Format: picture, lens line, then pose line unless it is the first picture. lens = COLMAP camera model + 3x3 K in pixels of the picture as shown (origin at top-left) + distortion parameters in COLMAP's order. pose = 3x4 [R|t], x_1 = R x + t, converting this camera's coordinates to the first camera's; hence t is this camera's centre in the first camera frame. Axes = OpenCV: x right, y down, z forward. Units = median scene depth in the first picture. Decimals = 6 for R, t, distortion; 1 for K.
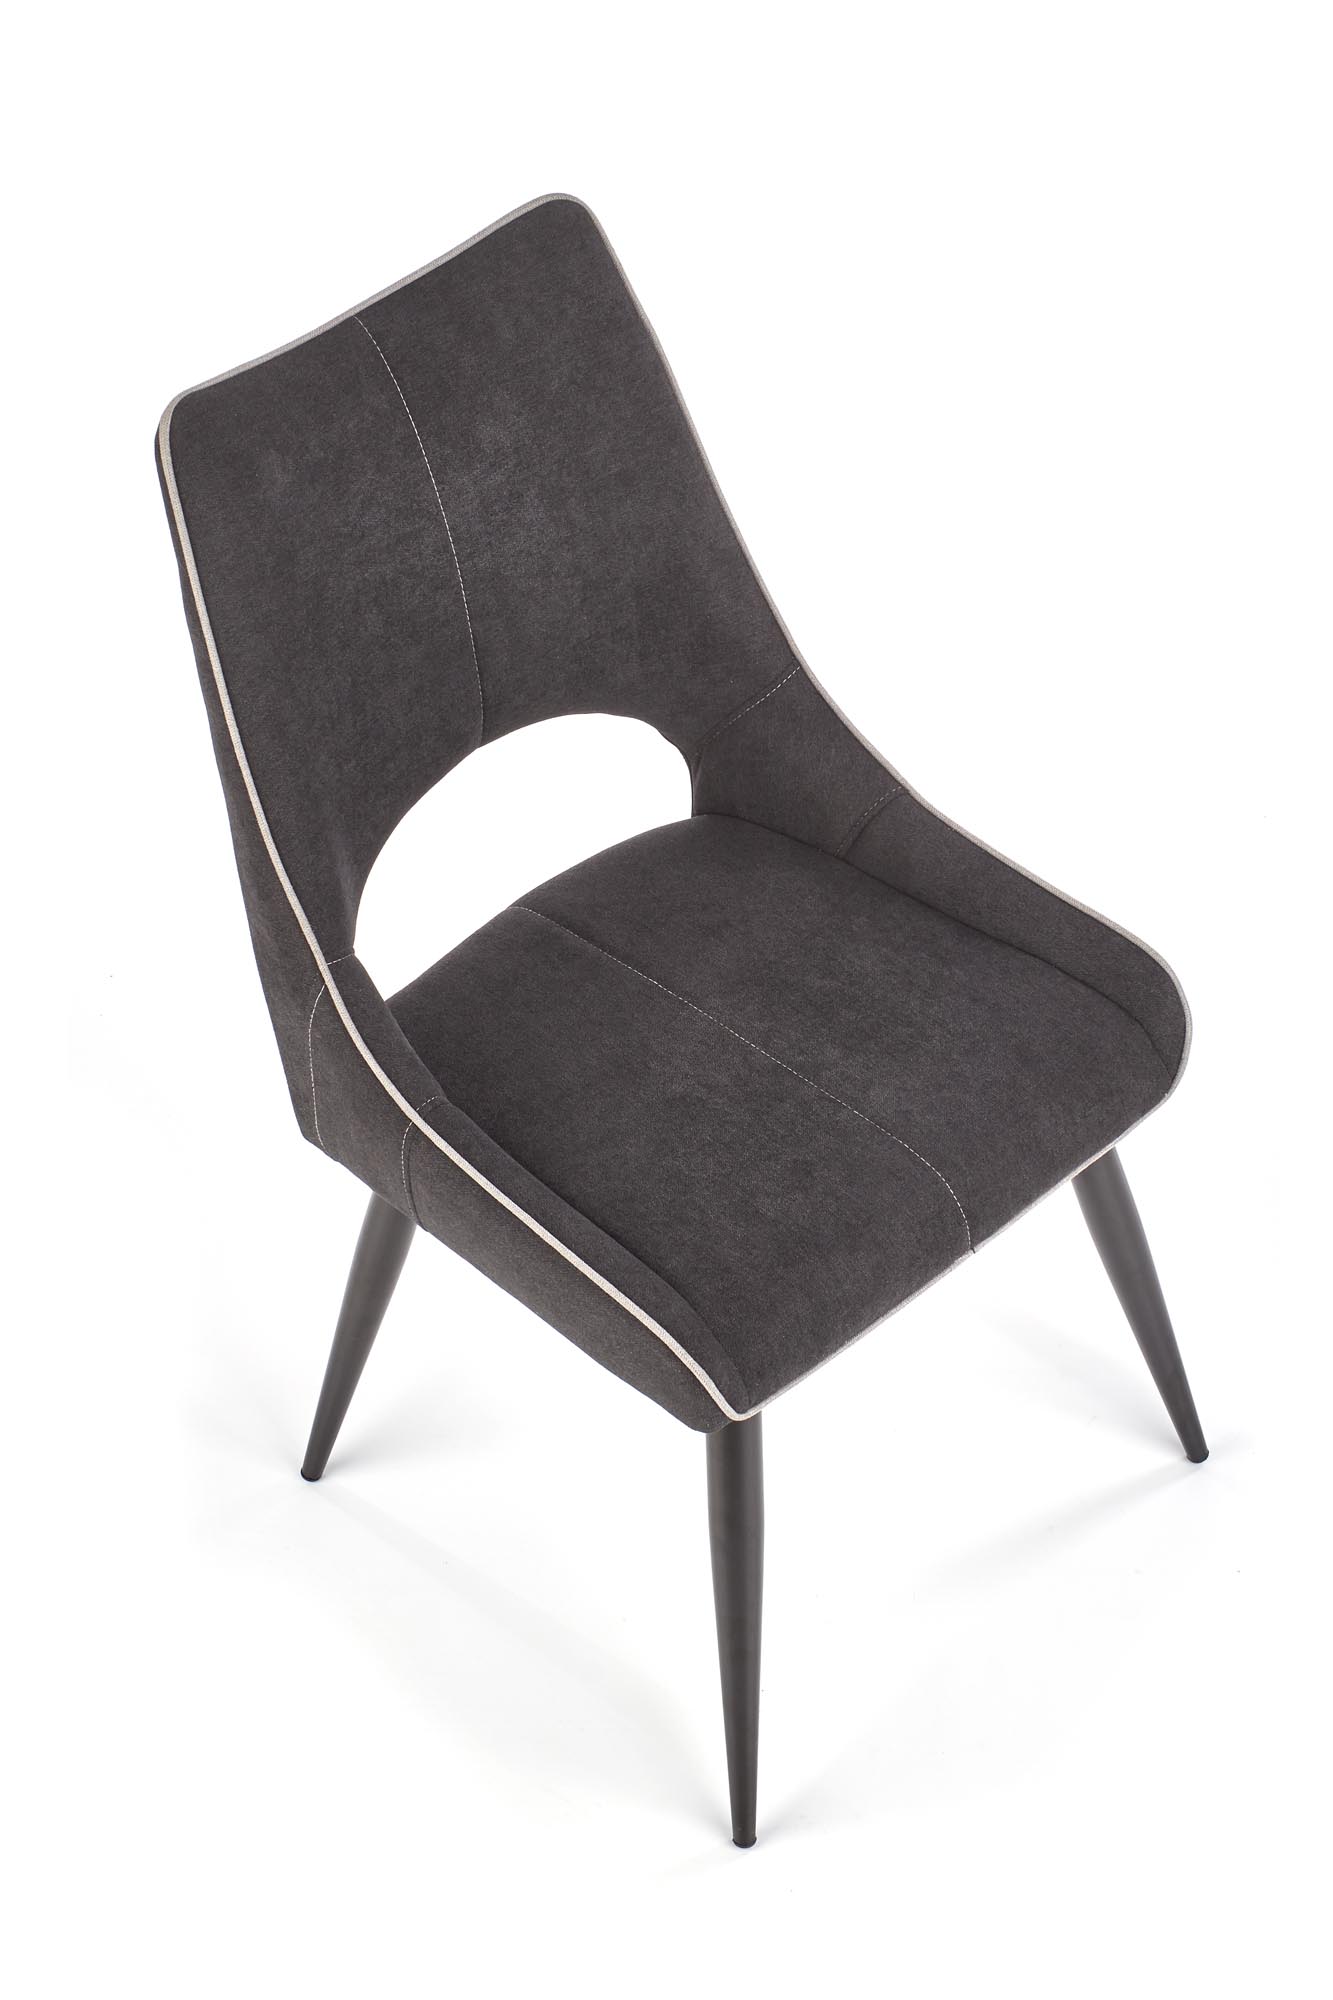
lens RADIAL K [[4142.3, 0, 667.0], [0, 4142.3, 999.1], [0, 0, 1]] dist [0.050687, 0.000000]
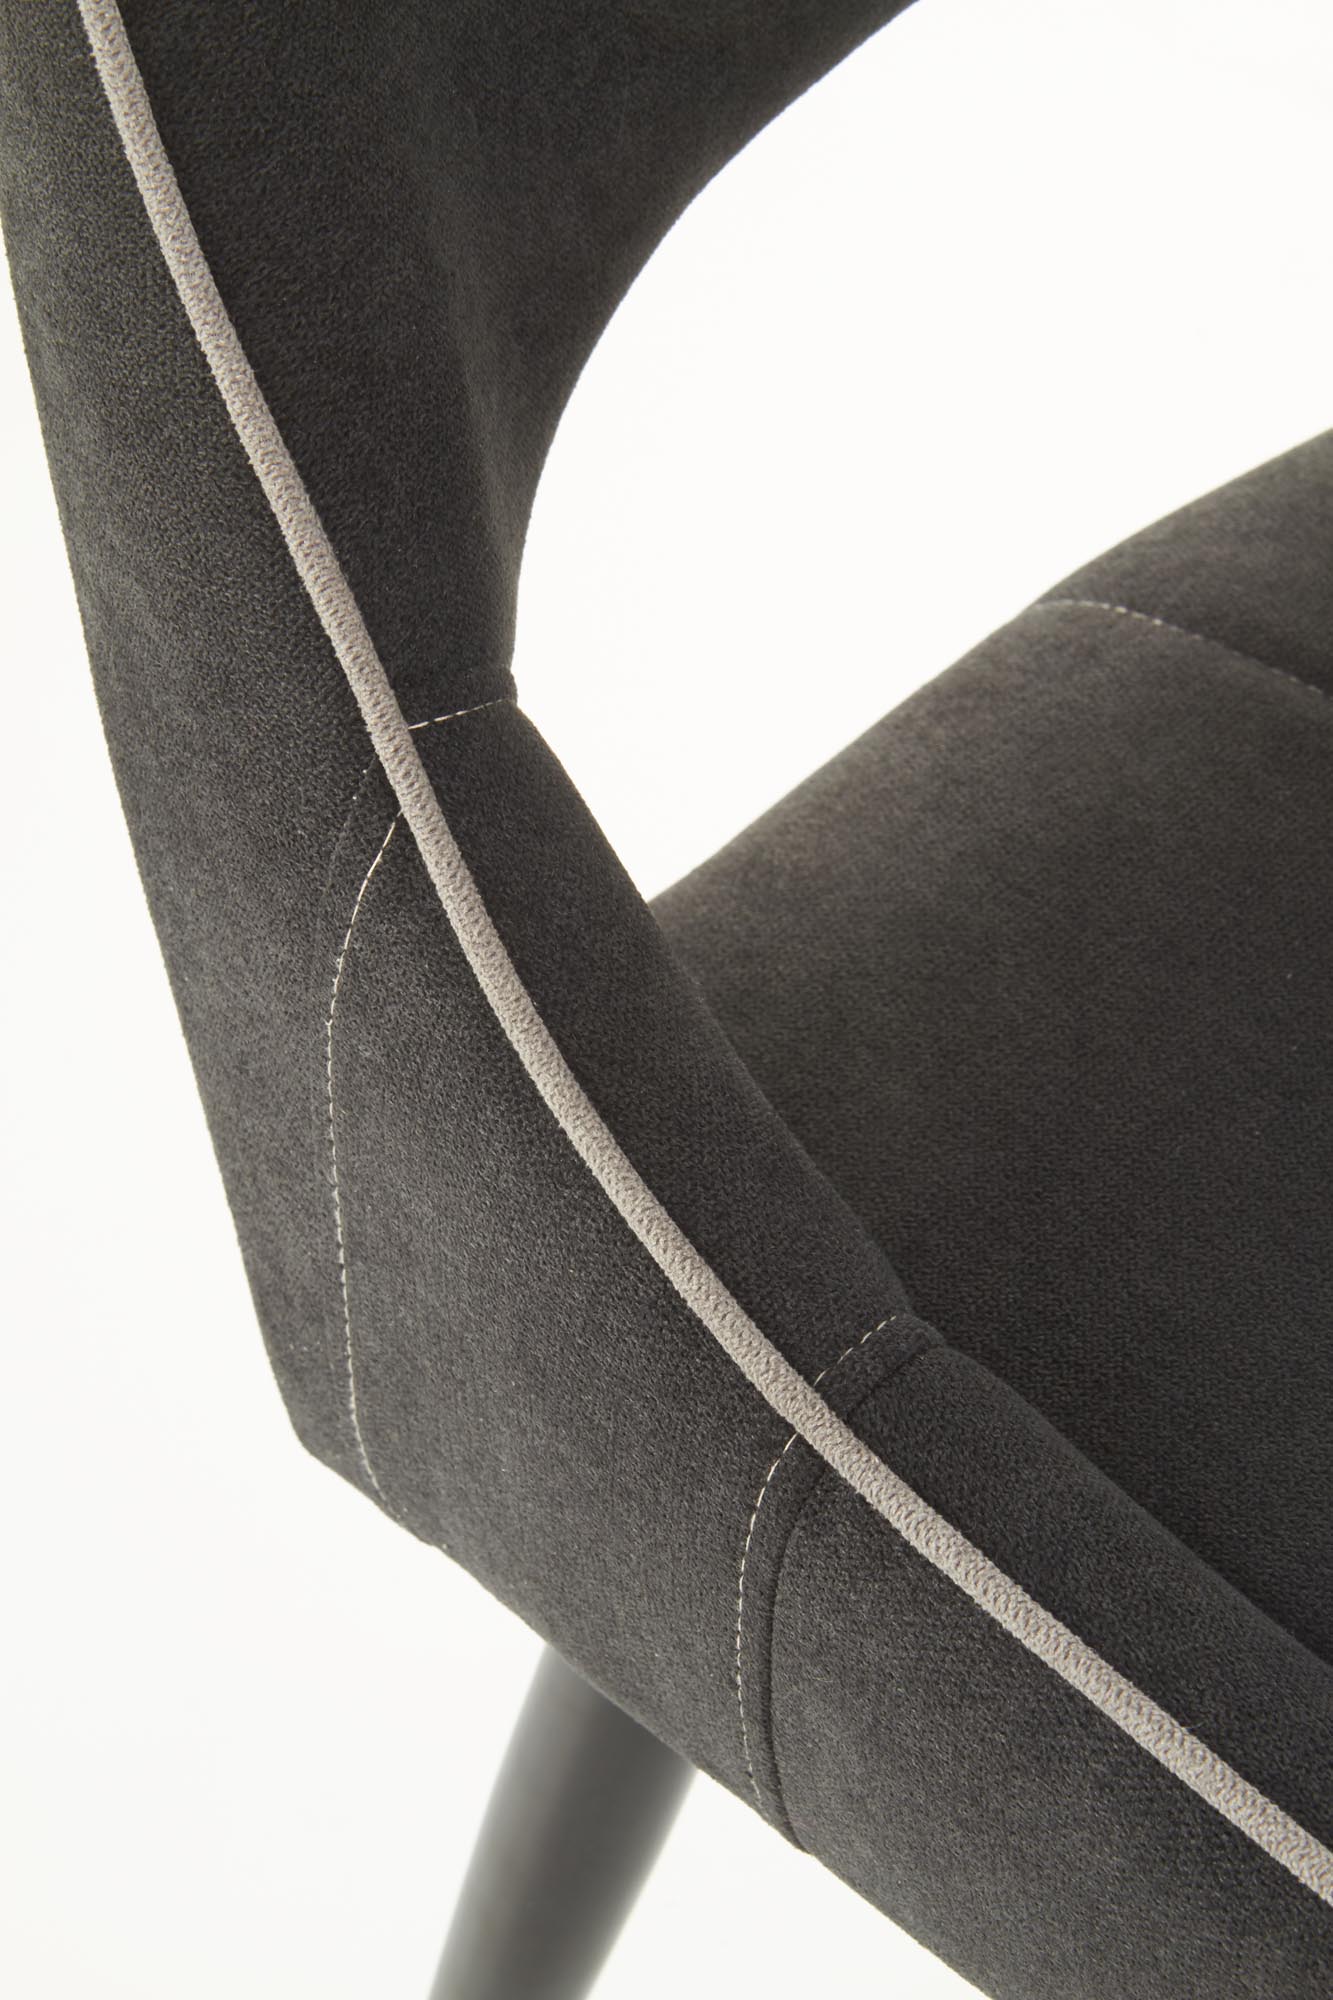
lens RADIAL K [[5181.0, 0, 666.1], [0, 5181.0, 1001.0], [0, 0, 1]] dist [-0.091742, 0.000000]
pose [[0.999846, -0.001621, -0.017469, -0.062134], [0.001401, 0.999919, -0.012625, 0.009767], [0.017488, 0.012599, 0.999768, 0.708524]]
